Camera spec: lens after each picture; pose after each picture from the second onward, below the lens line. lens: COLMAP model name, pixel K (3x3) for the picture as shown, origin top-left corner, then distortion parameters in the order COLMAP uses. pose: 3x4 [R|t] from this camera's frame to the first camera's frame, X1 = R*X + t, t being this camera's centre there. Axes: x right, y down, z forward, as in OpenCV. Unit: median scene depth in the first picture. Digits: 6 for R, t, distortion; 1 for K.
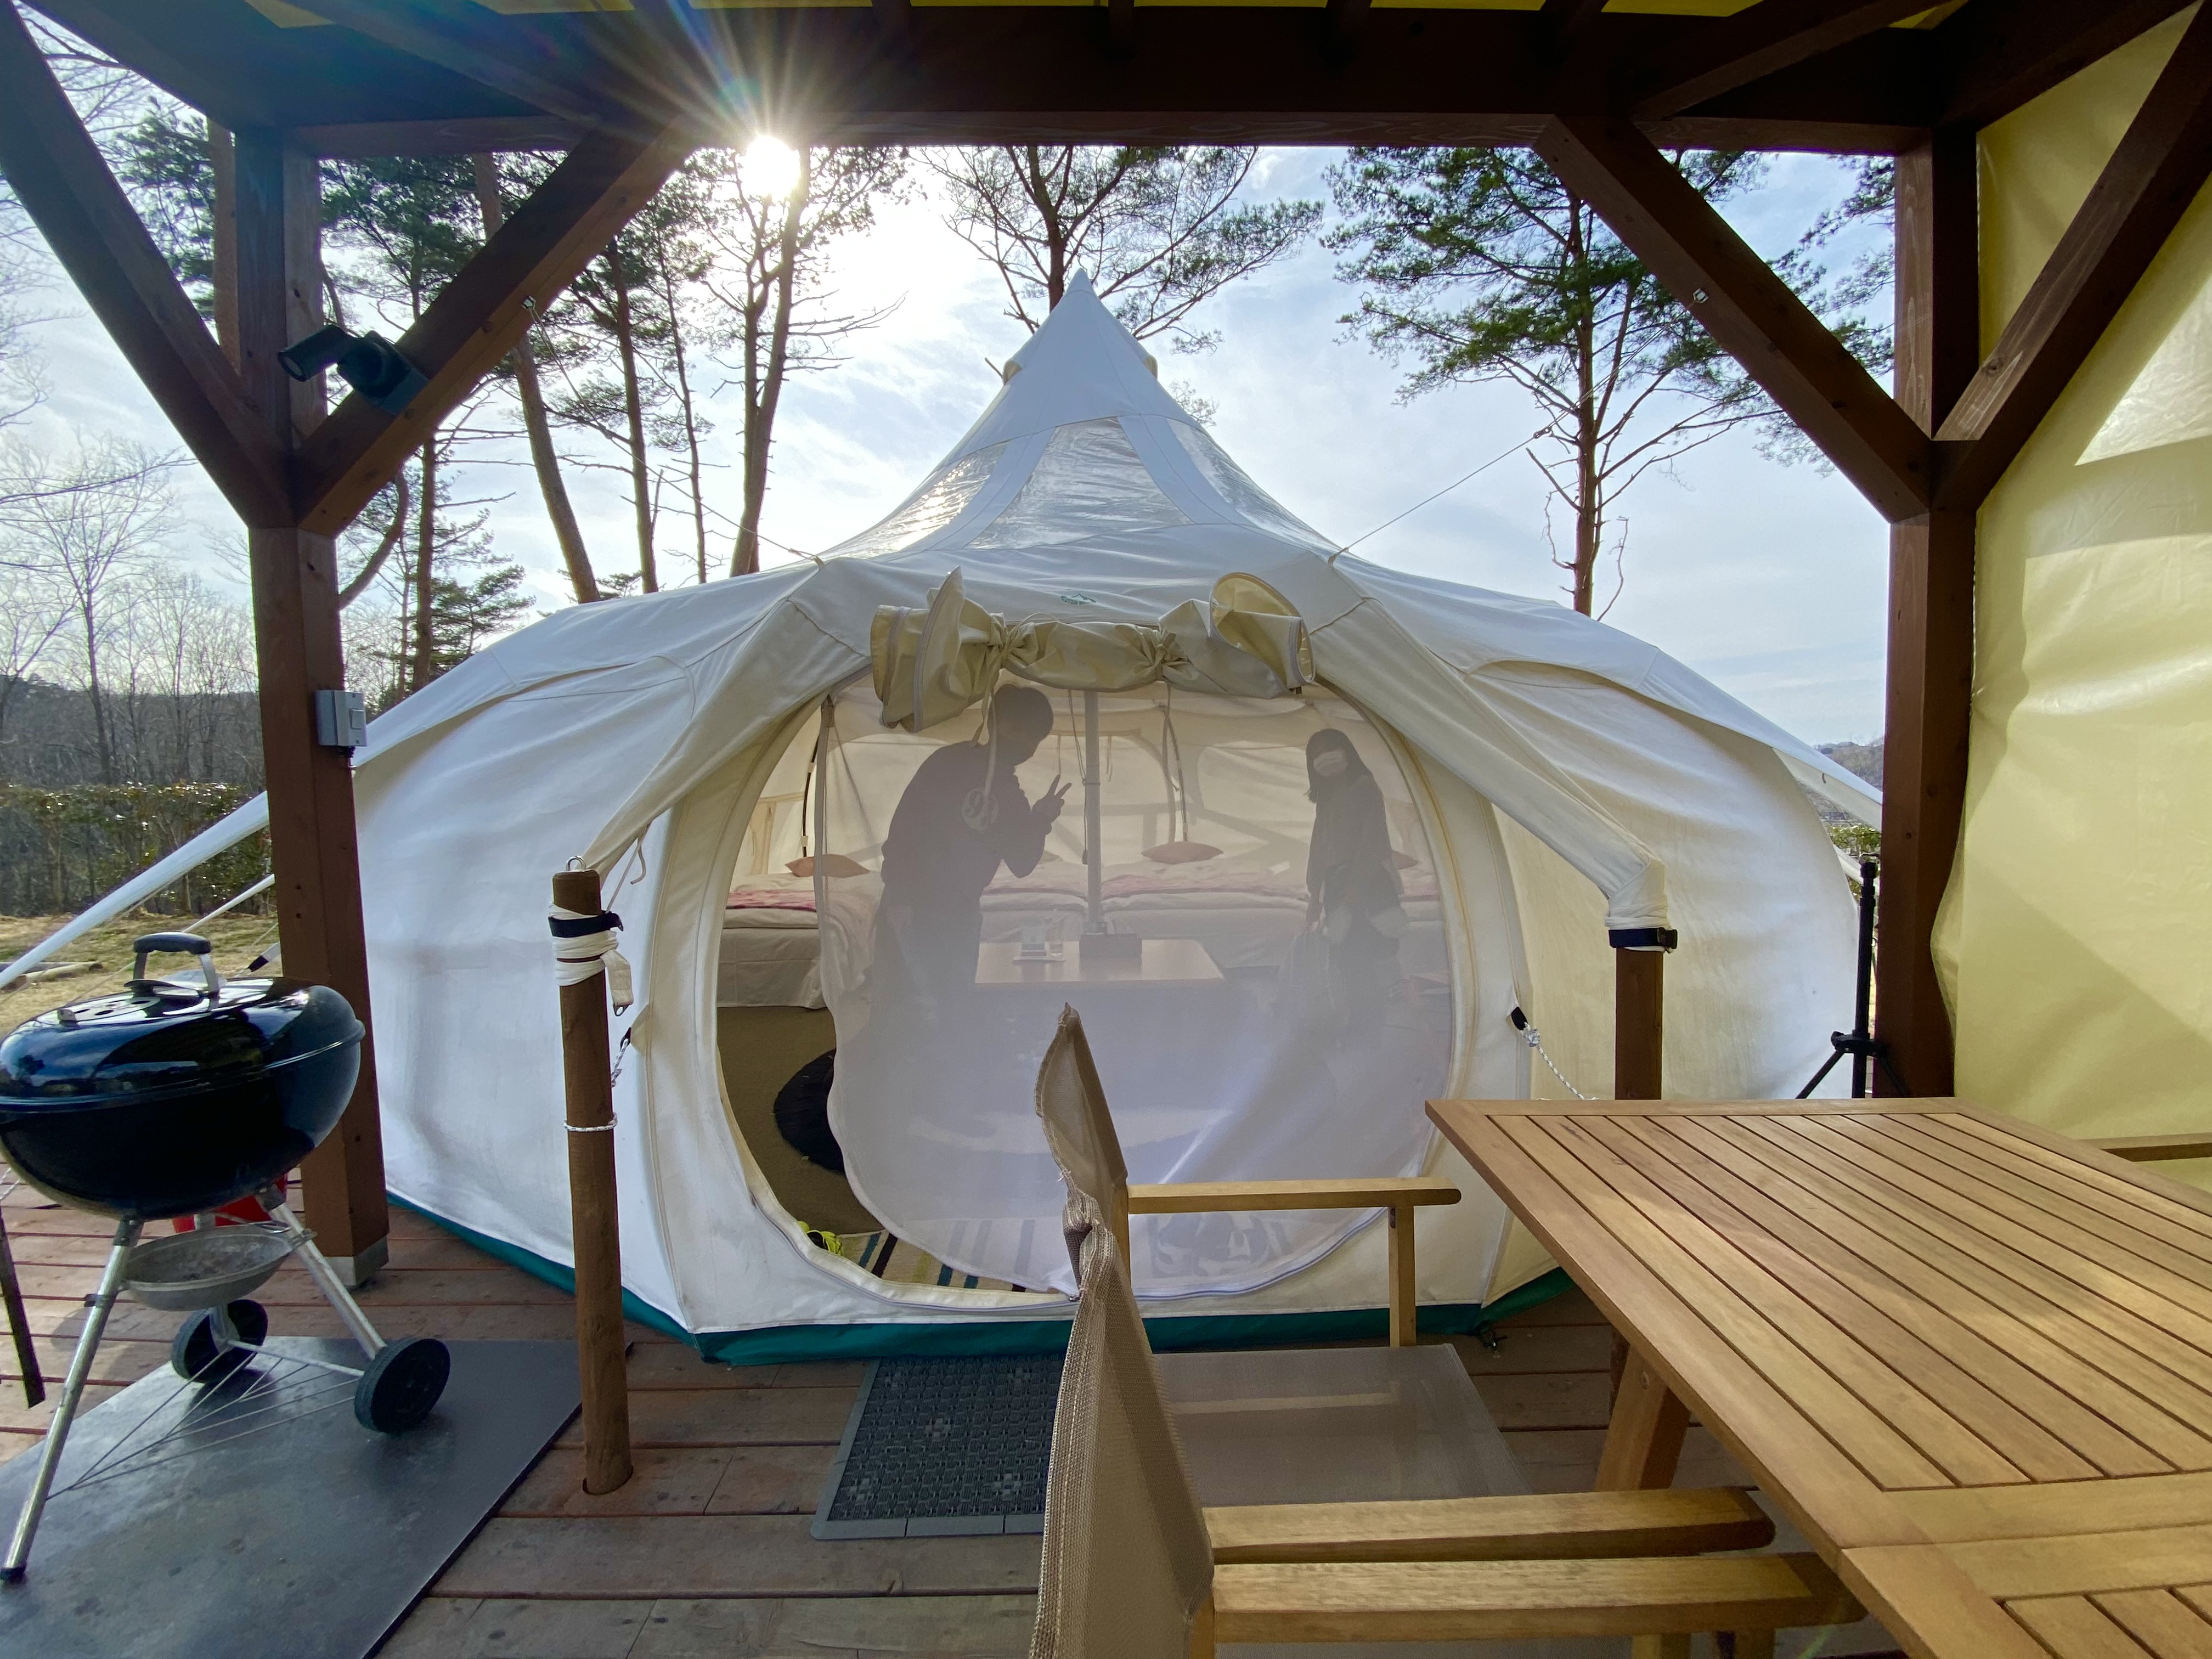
lens RADIAL K [[889.3, 0, 1106.0], [0, 889.3, 829.5], [0, 0, 1]] dist [-0.000369, -0.000035]
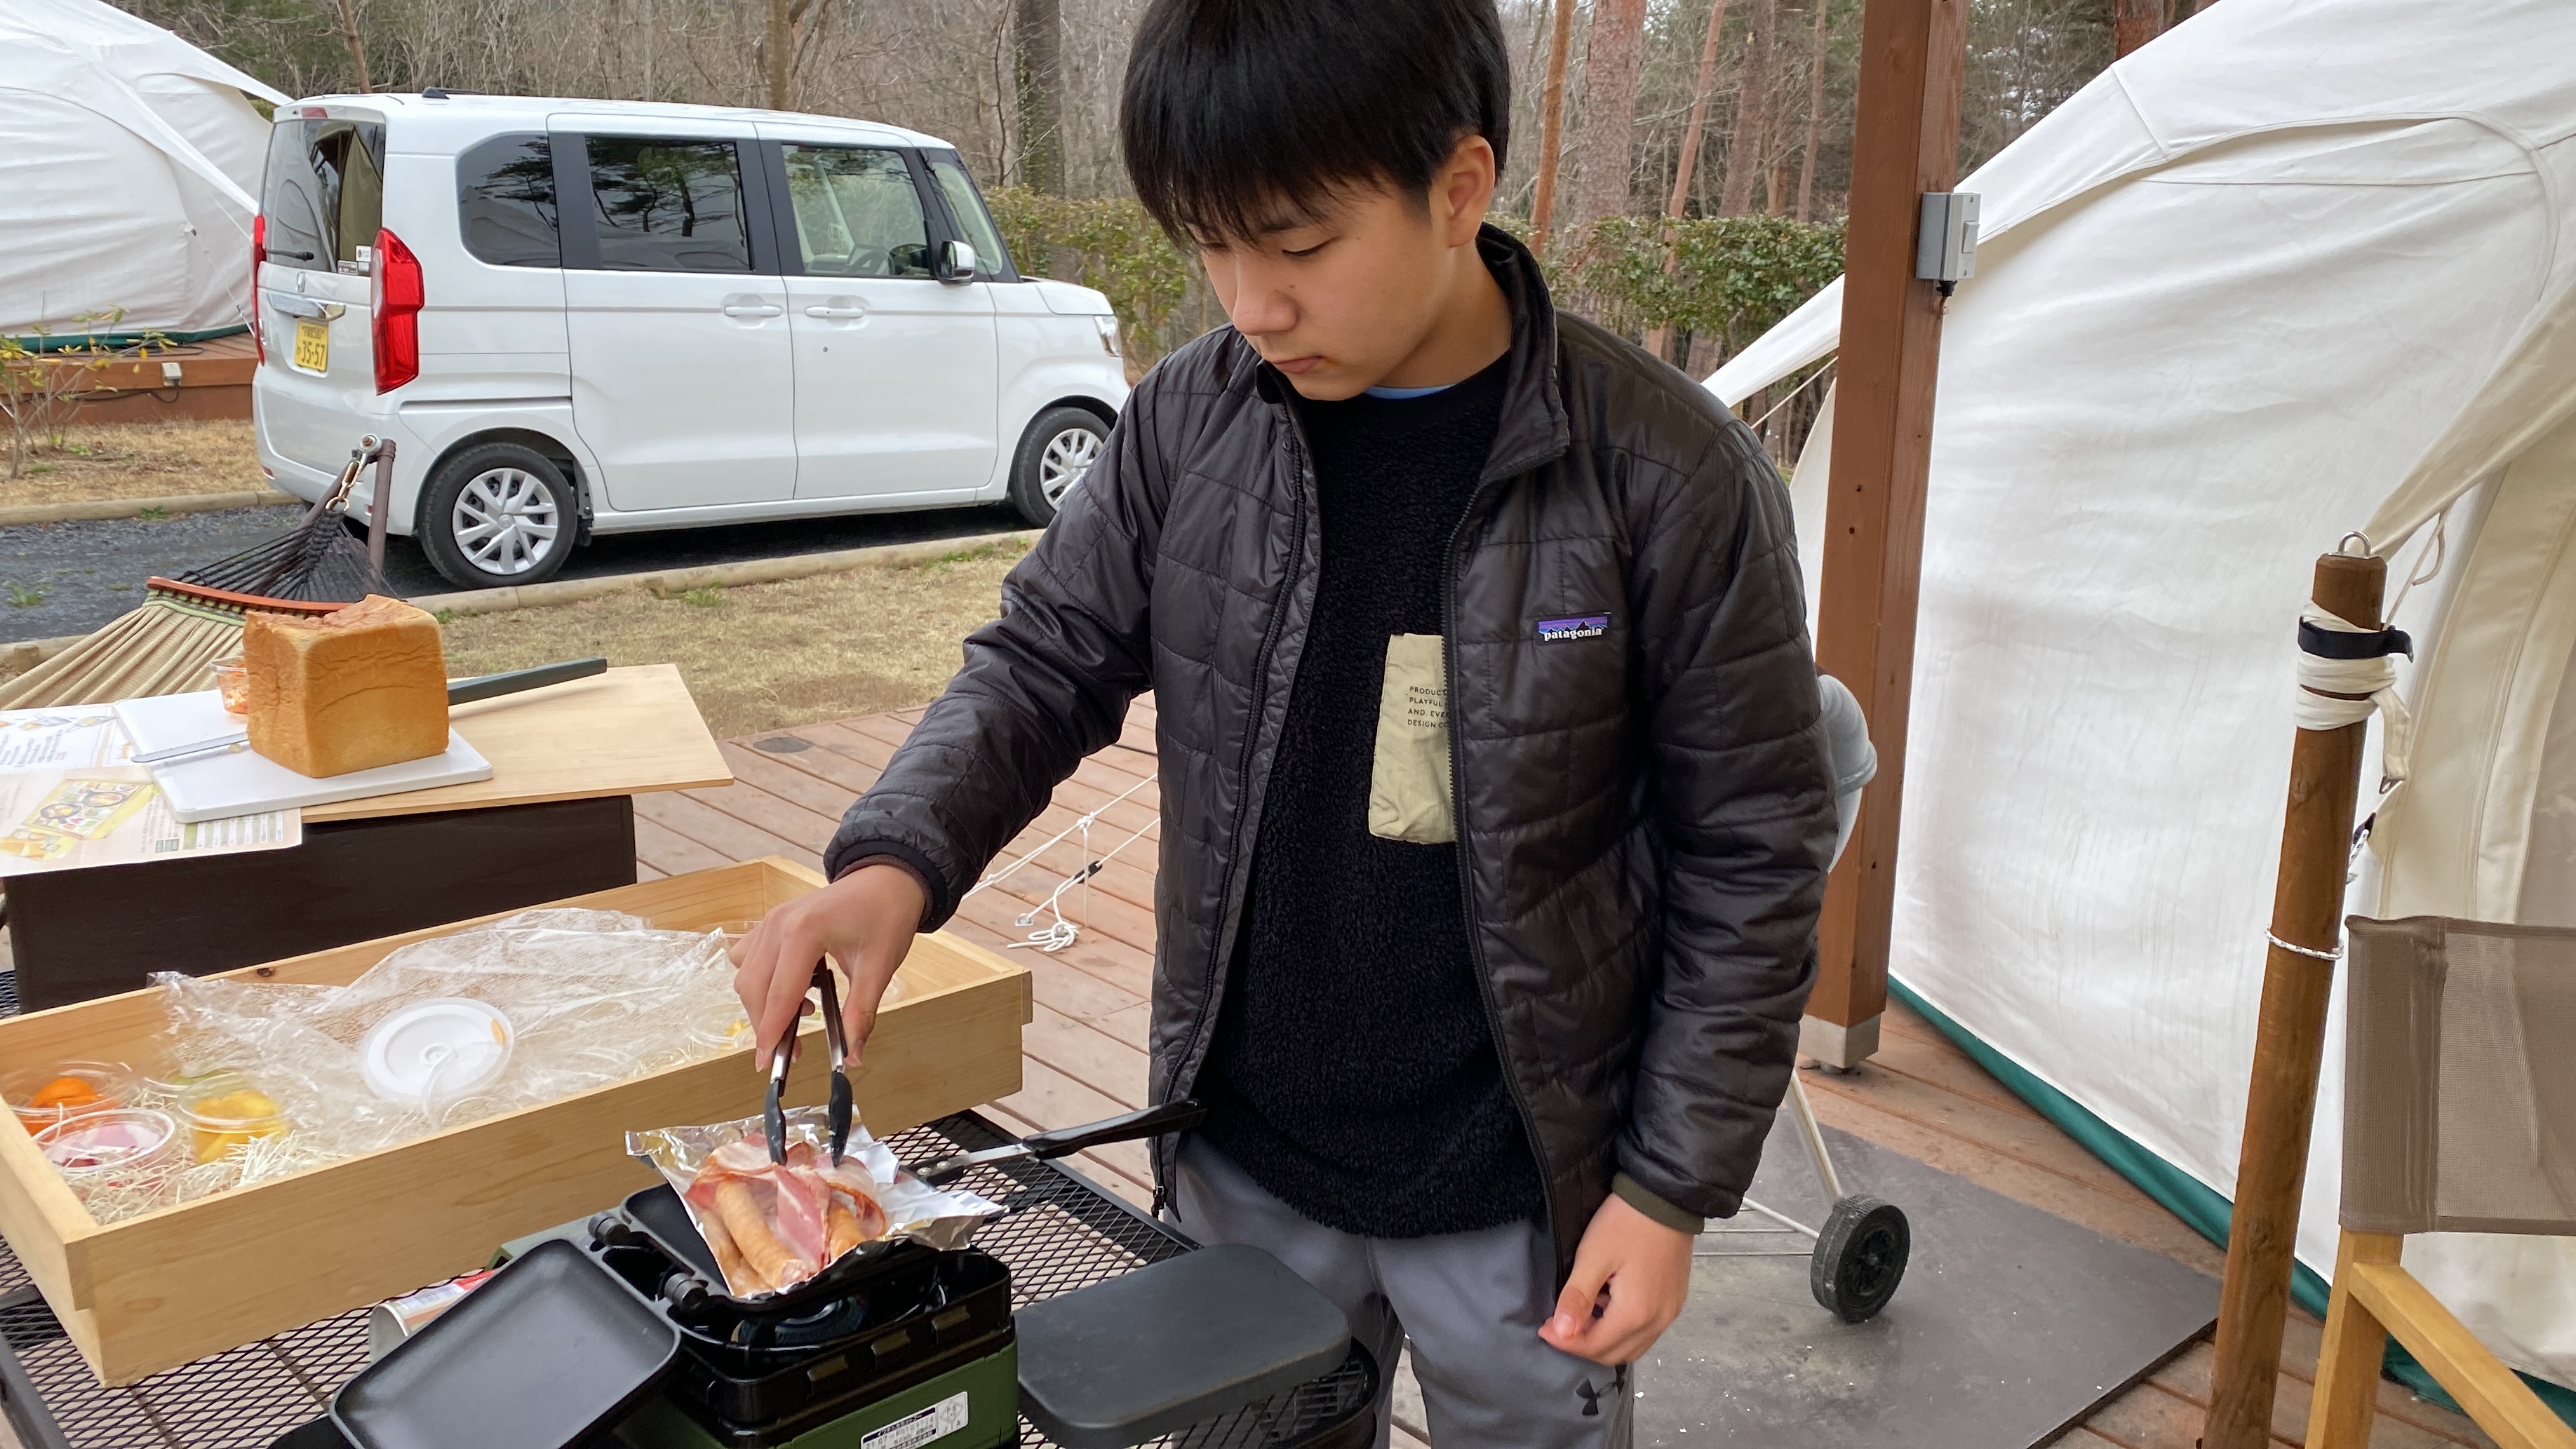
lens RADIAL K [[2148.9, 0, 1288.0], [0, 2148.9, 724.5], [0, 0, 1]] dist [0.037043, -0.003654]
pose [[0.667852, 0.208135, -0.714600, 0.015031], [-0.077218, 0.974299, 0.211608, -0.069412], [0.740278, -0.086143, 0.666760, -0.401207]]
